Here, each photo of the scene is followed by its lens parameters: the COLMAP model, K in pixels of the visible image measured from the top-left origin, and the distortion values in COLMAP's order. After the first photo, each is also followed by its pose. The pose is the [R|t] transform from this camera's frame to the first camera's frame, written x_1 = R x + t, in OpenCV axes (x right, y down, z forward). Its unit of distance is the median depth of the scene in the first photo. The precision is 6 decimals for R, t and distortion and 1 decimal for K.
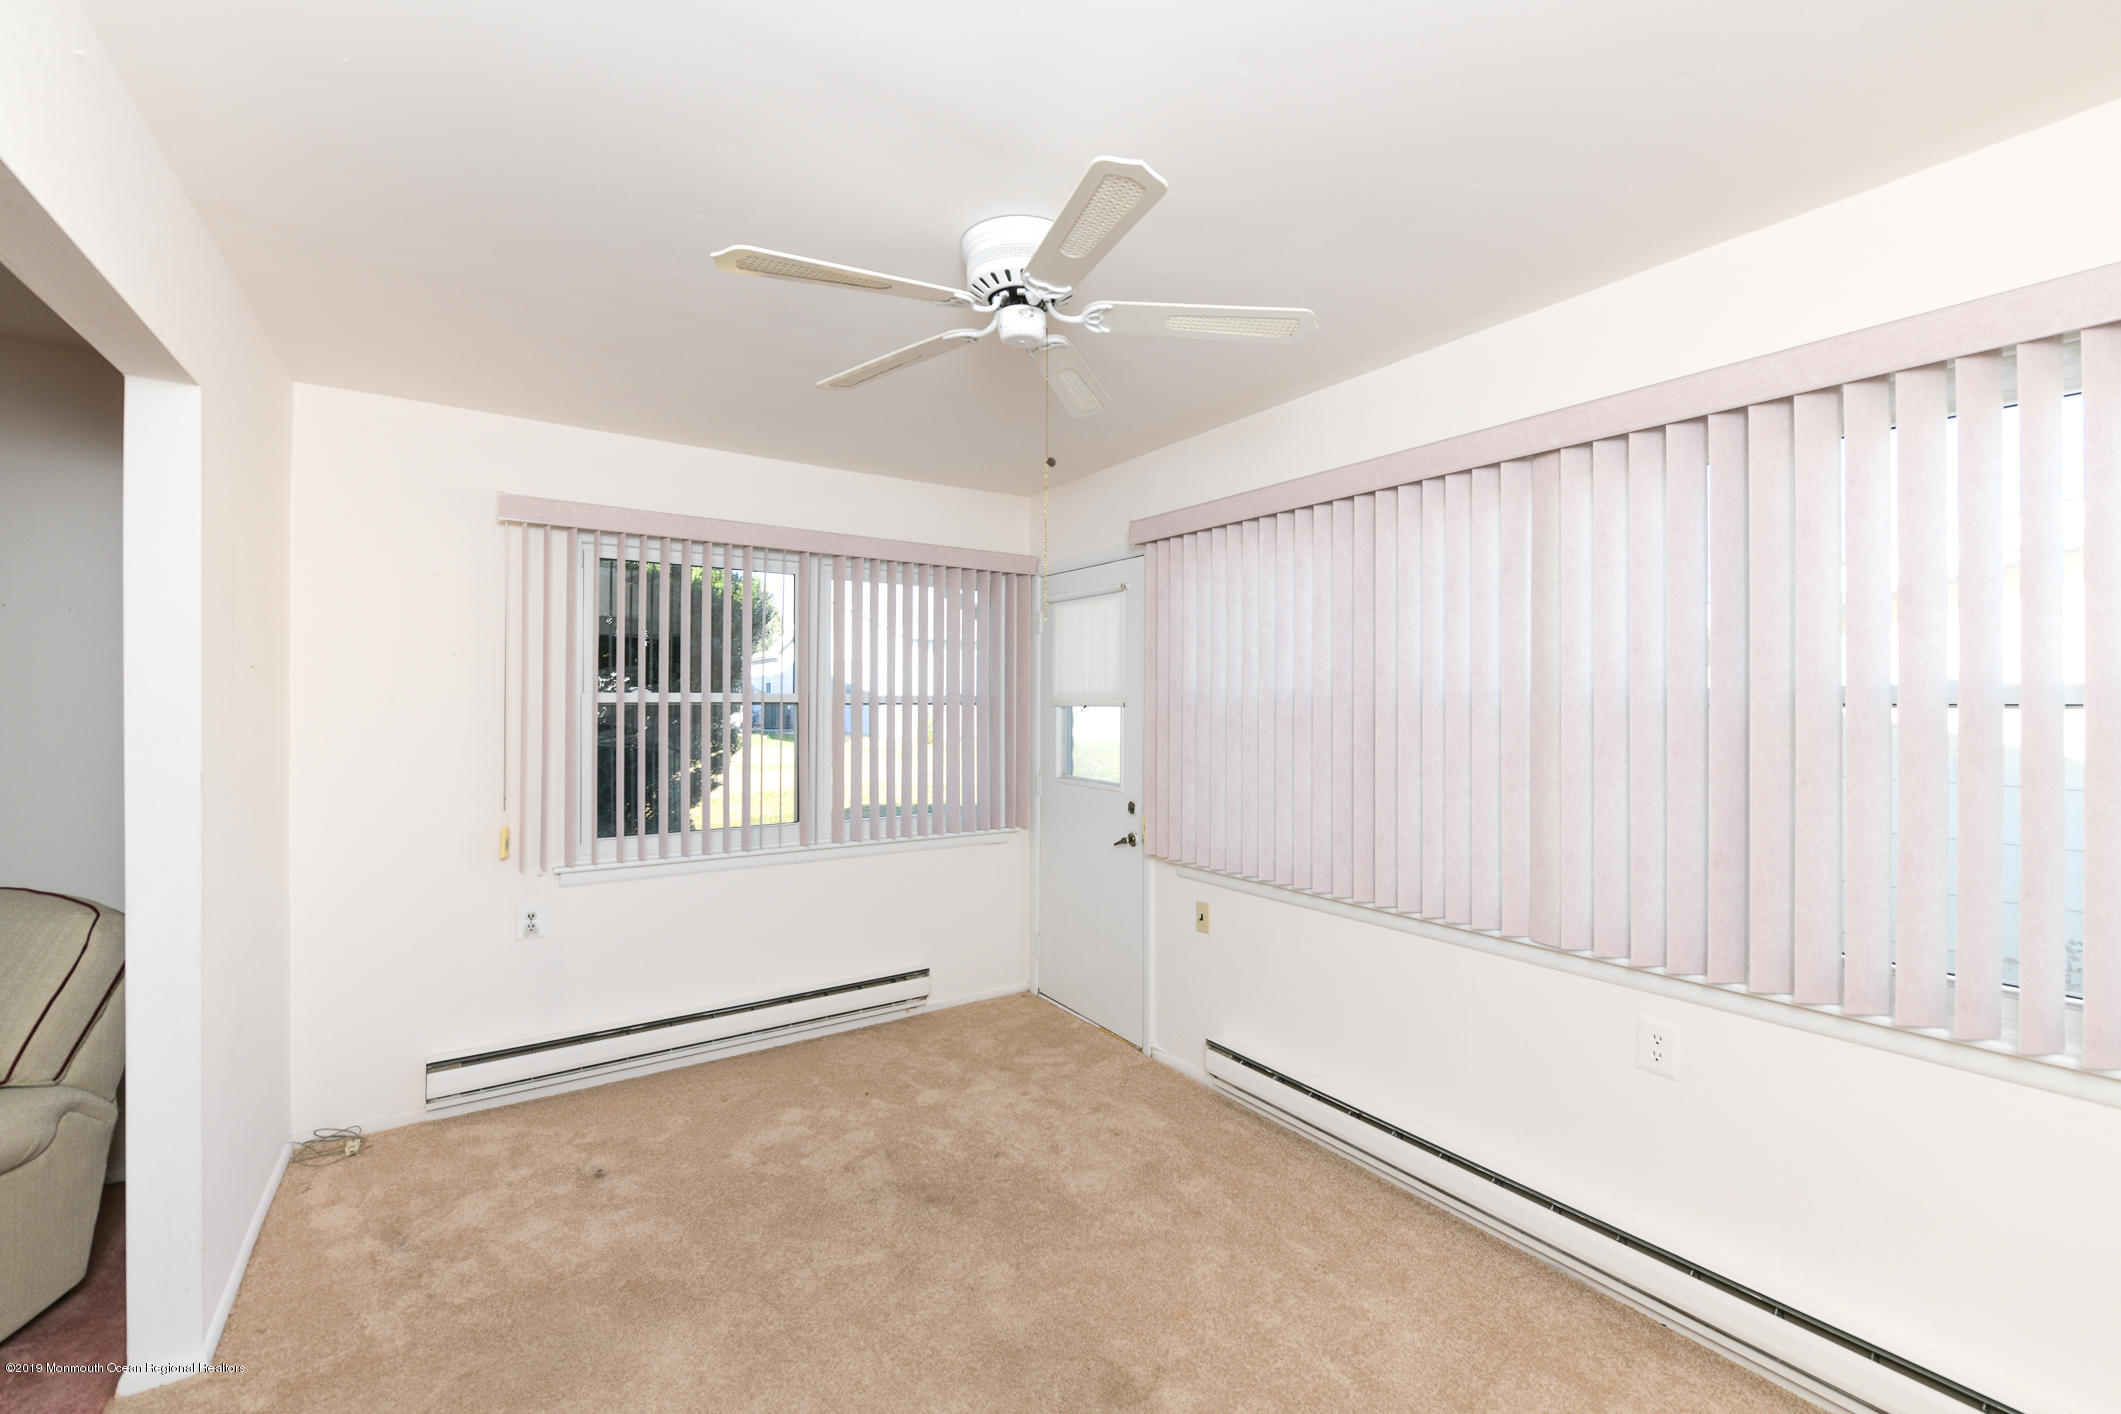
lens RADIAL K [[901.5, 0, 1054.1], [0, 901.5, 693.1], [0, 0, 1]] dist [0.005303, -0.002132]
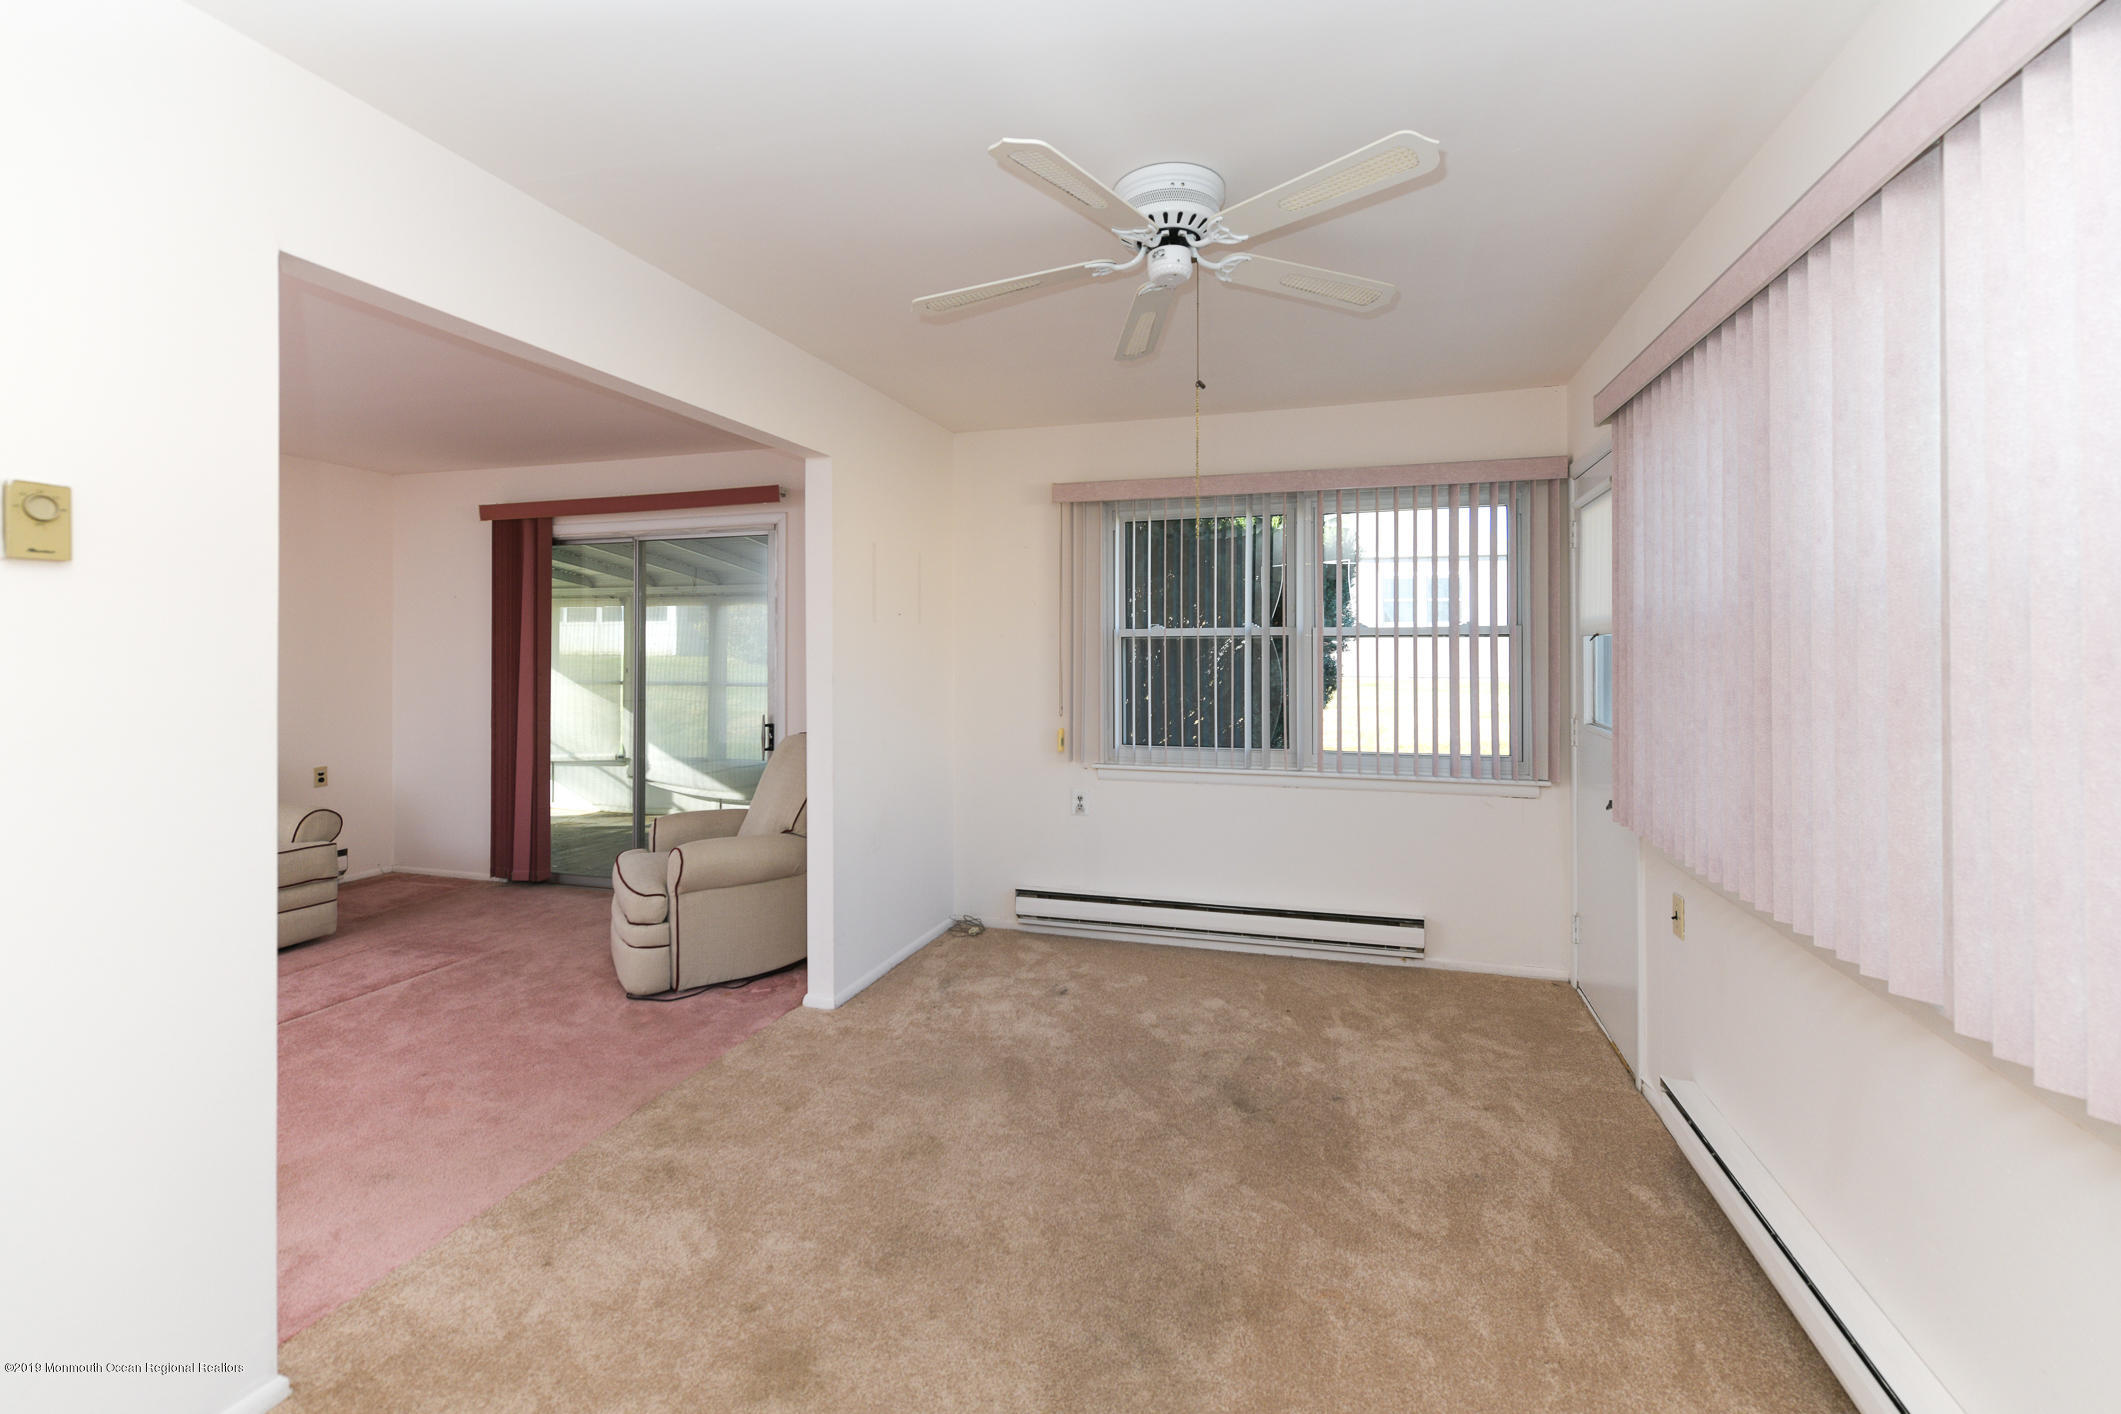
lens RADIAL K [[901.5, 0, 1024.4], [0, 901.5, 644.5], [0, 0, 1]] dist [0.005303, -0.002132]
pose [[0.609670, -0.007065, -0.792624, 0.452260], [0.010215, 0.999947, -0.001056, 0.023229], [0.792590, -0.007453, 0.609710, 0.140082]]
